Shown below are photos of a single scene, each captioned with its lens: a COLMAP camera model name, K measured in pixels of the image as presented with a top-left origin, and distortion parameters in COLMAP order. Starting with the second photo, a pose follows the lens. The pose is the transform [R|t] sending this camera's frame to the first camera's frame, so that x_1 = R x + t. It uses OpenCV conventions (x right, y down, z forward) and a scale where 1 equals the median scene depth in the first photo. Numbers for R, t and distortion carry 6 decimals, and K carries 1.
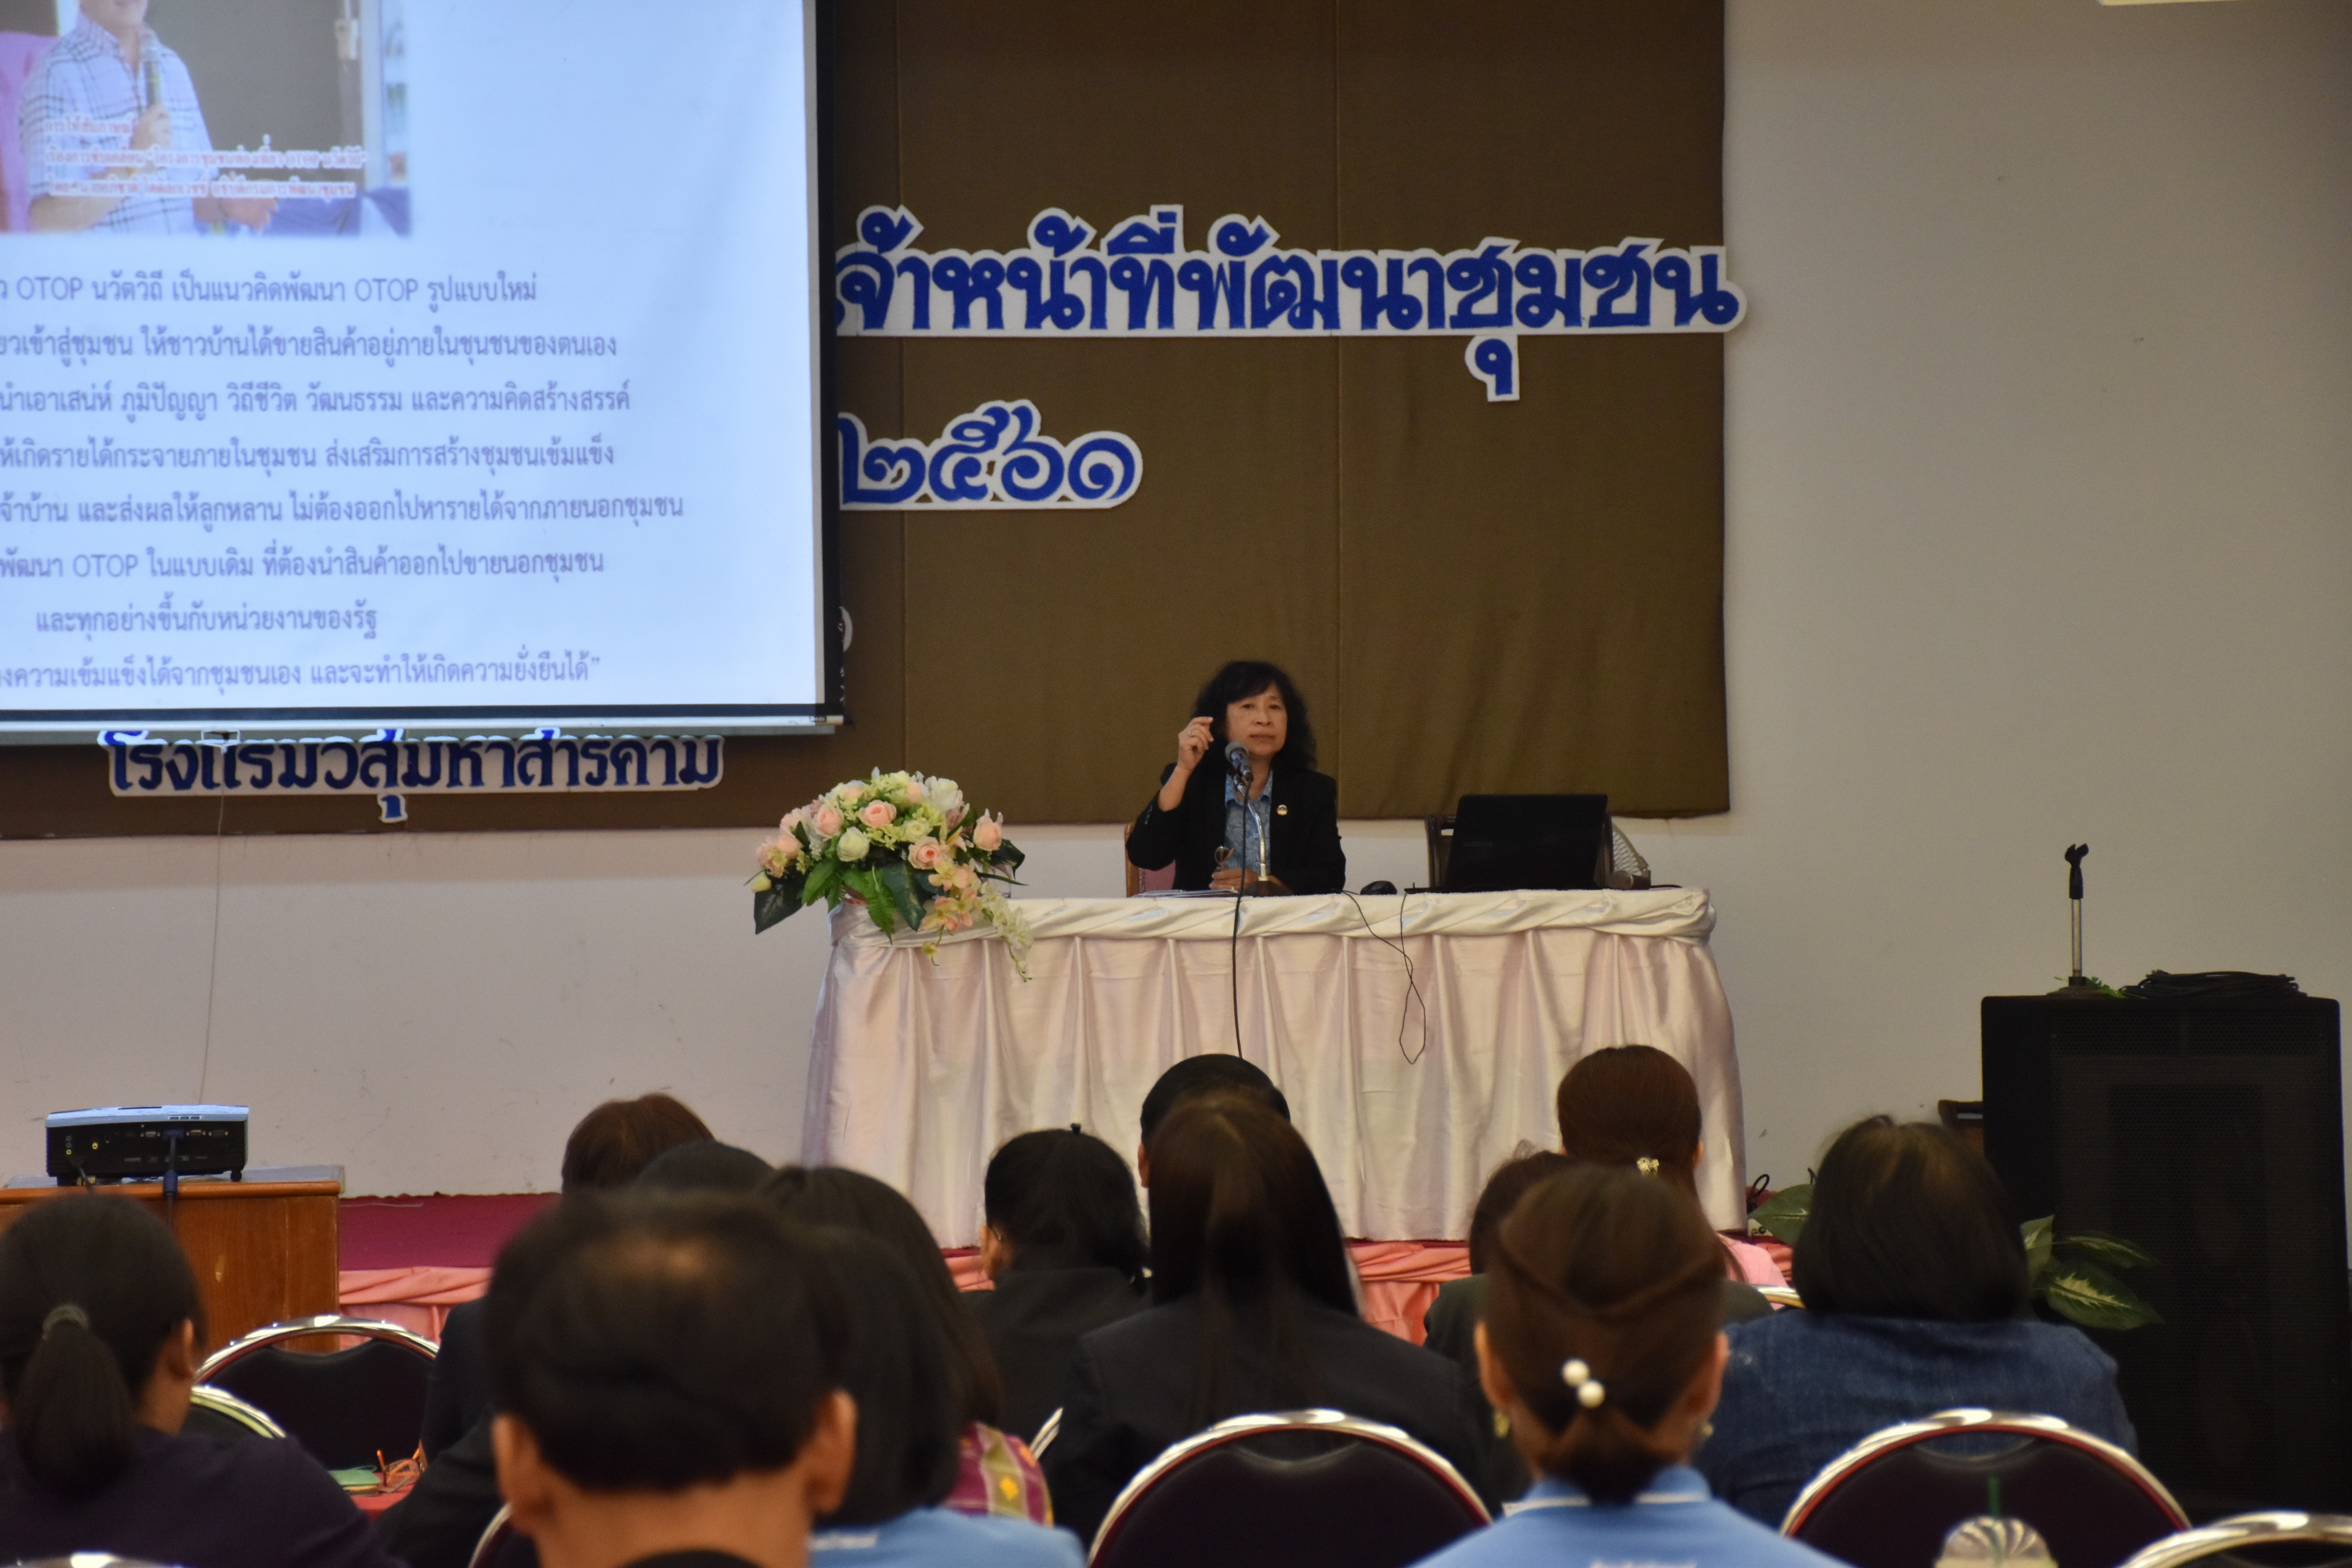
lens RADIAL K [[7347.4, 0, 1179.1], [0, 7347.4, 802.3], [0, 0, 1]] dist [1.400014, 0.000000]
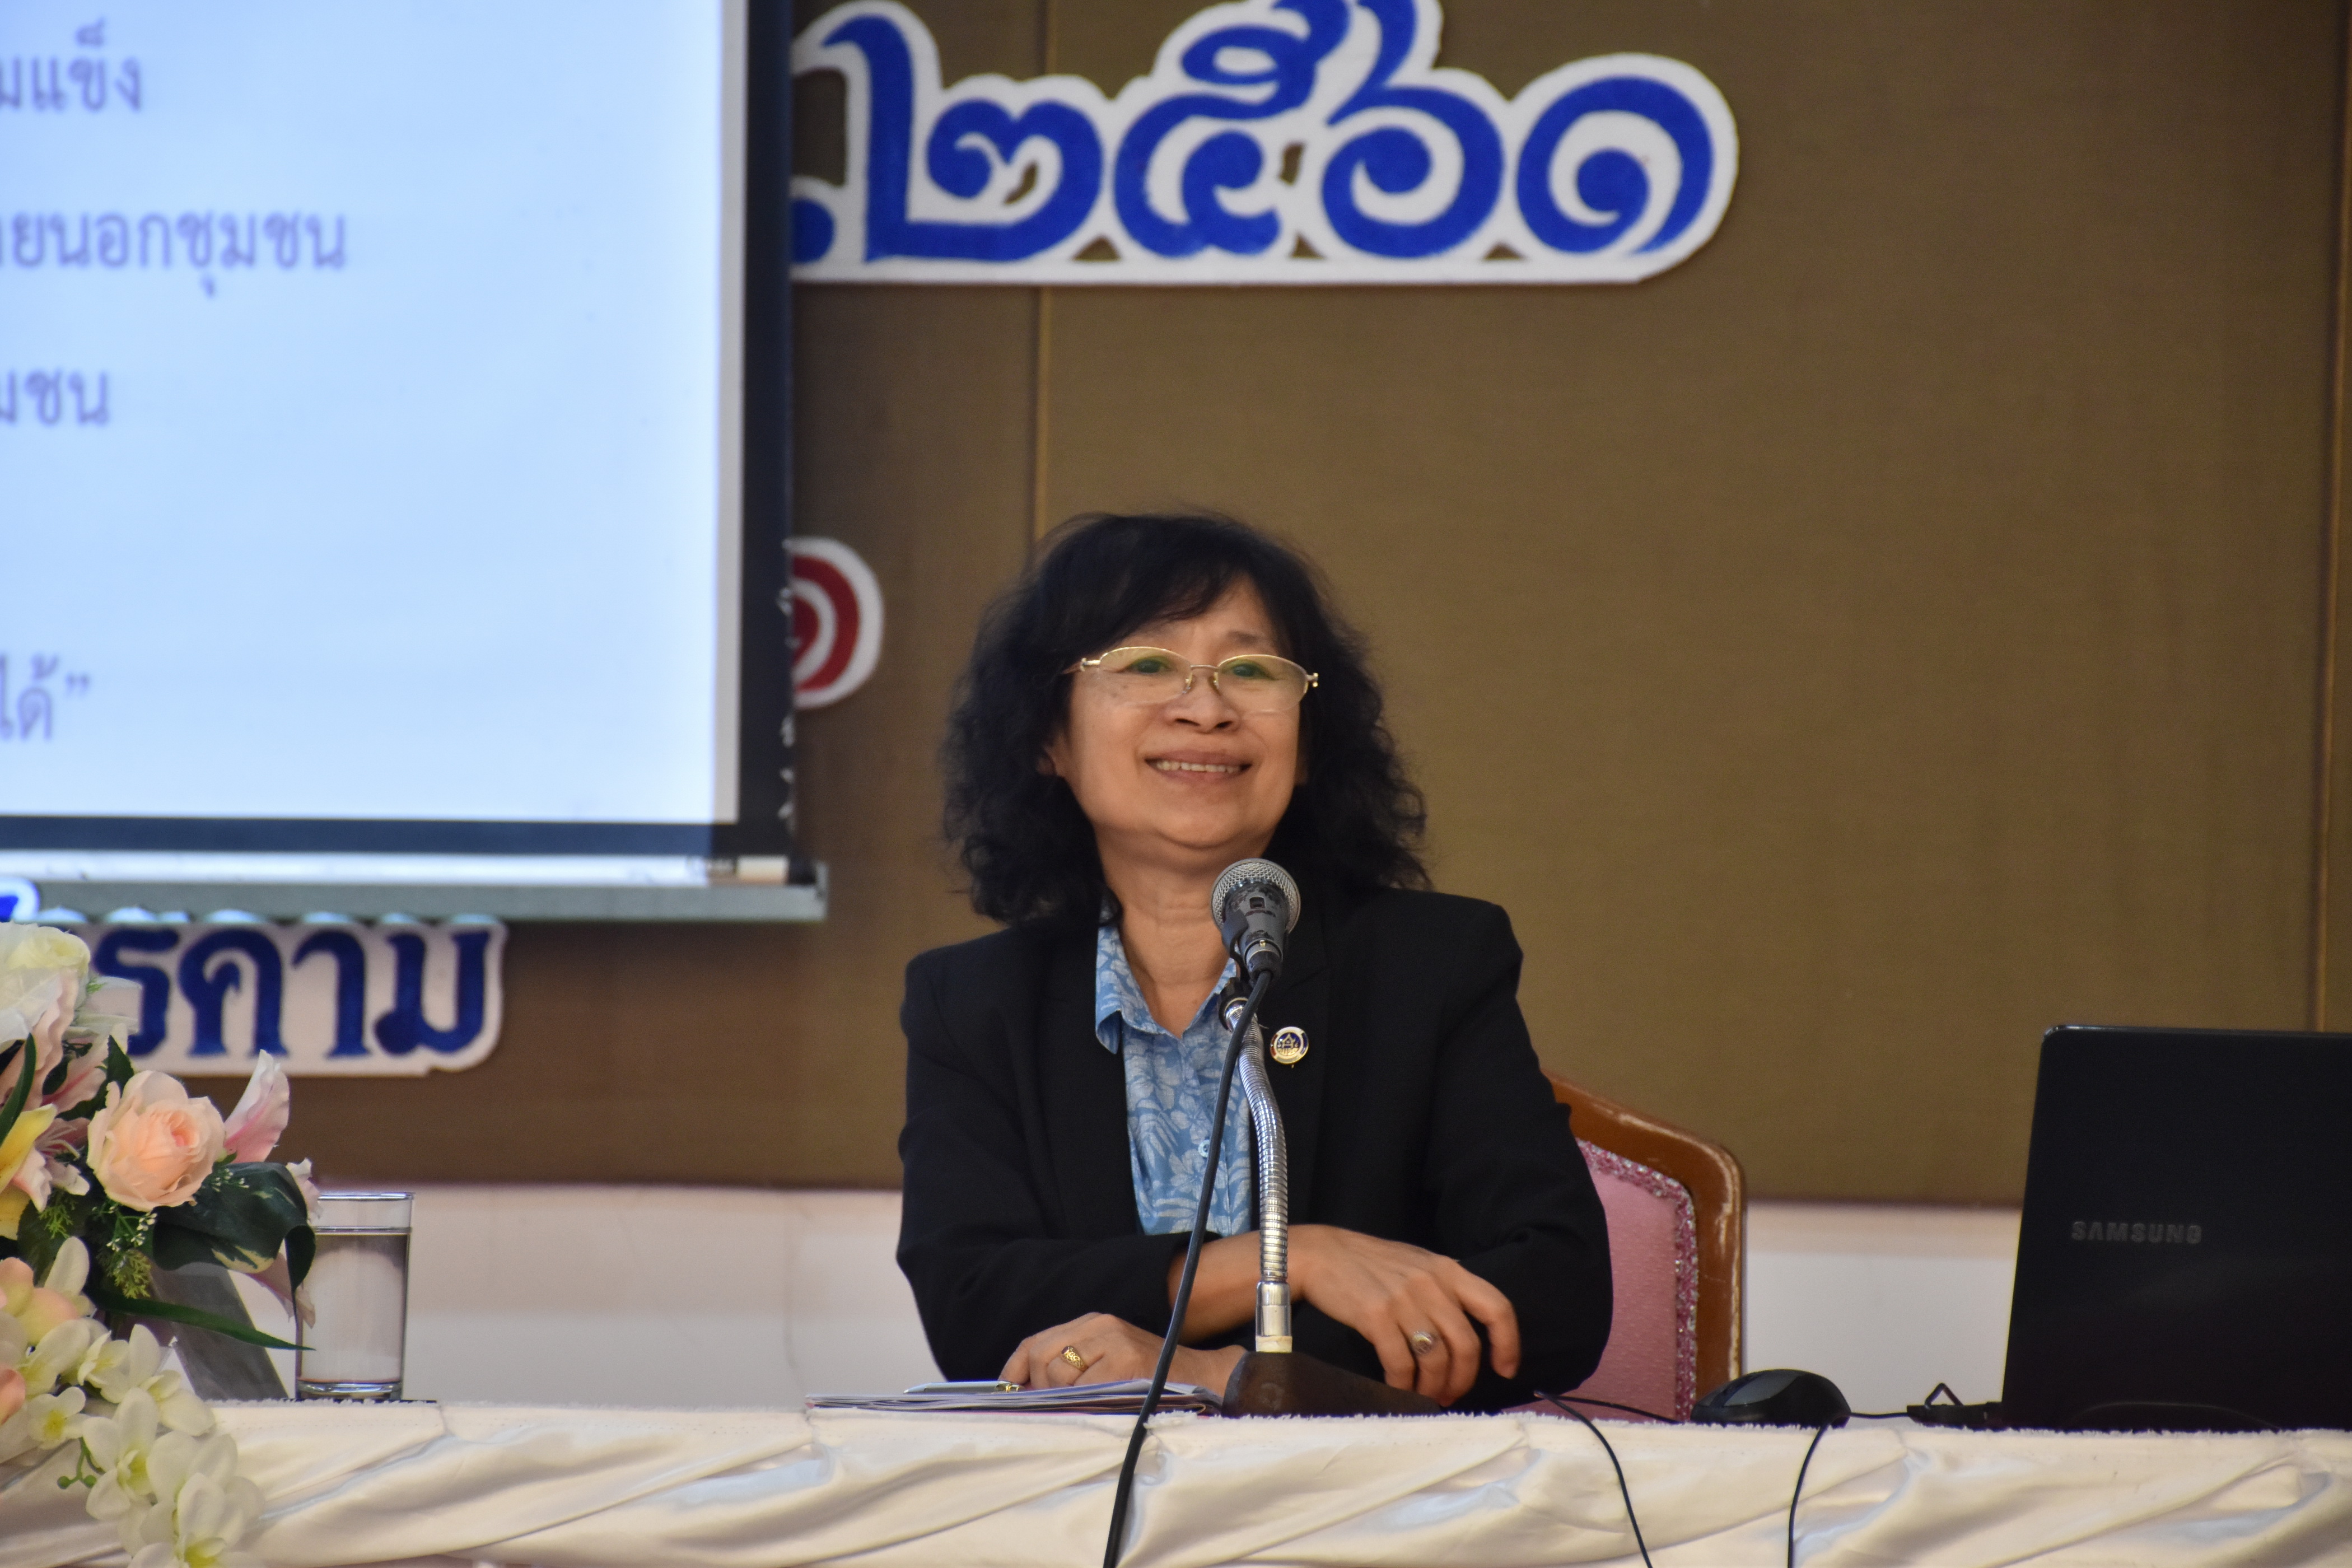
lens RADIAL K [[9832.9, 0, 1175.1], [0, 9832.9, 849.4], [0, 0, 1]] dist [1.658046, 0.000000]
pose [[0.979625, 0.017748, -0.200052, 0.063944], [-0.026521, 0.998796, -0.041261, 0.006249], [0.199079, 0.045726, 0.978916, 0.556890]]
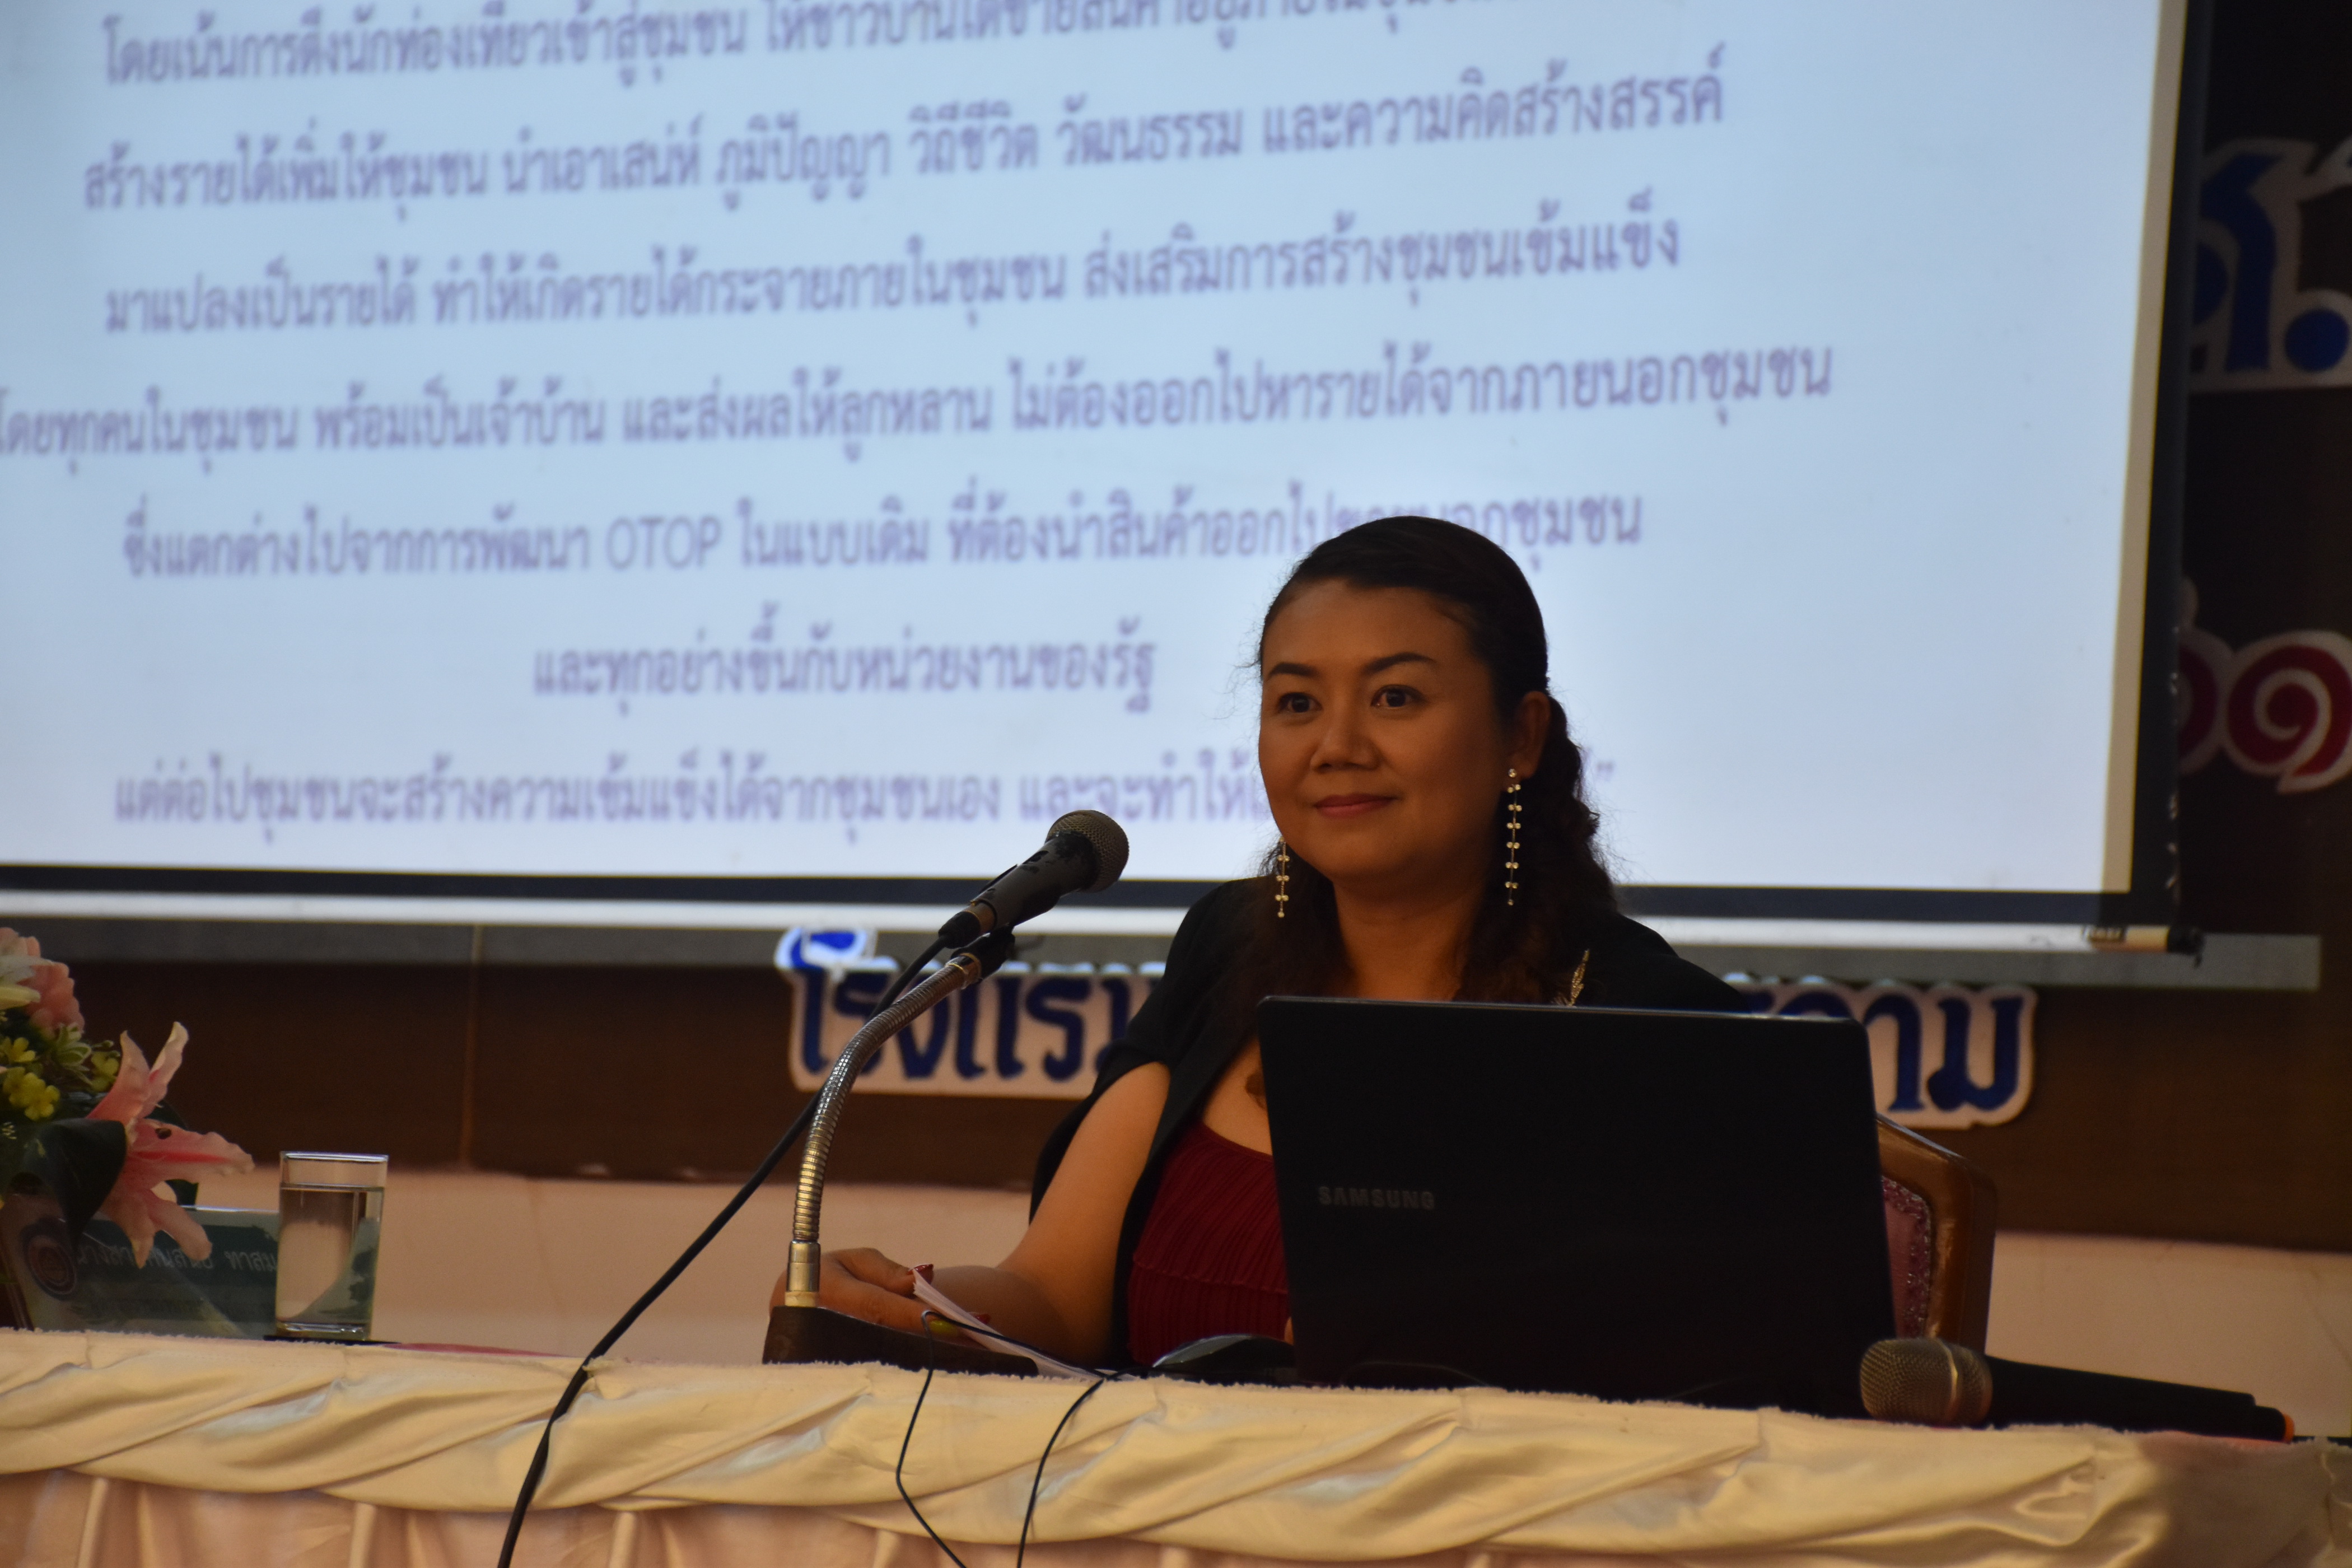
lens RADIAL K [[8522.7, 0, 1166.7], [0, 8522.7, 771.2], [0, 0, 1]] dist [1.391376, 0.000000]
pose [[0.738012, 0.005221, -0.674767, 0.207192], [-0.054810, 0.997130, -0.052232, 0.005601], [0.672558, 0.075532, 0.736180, 0.654348]]
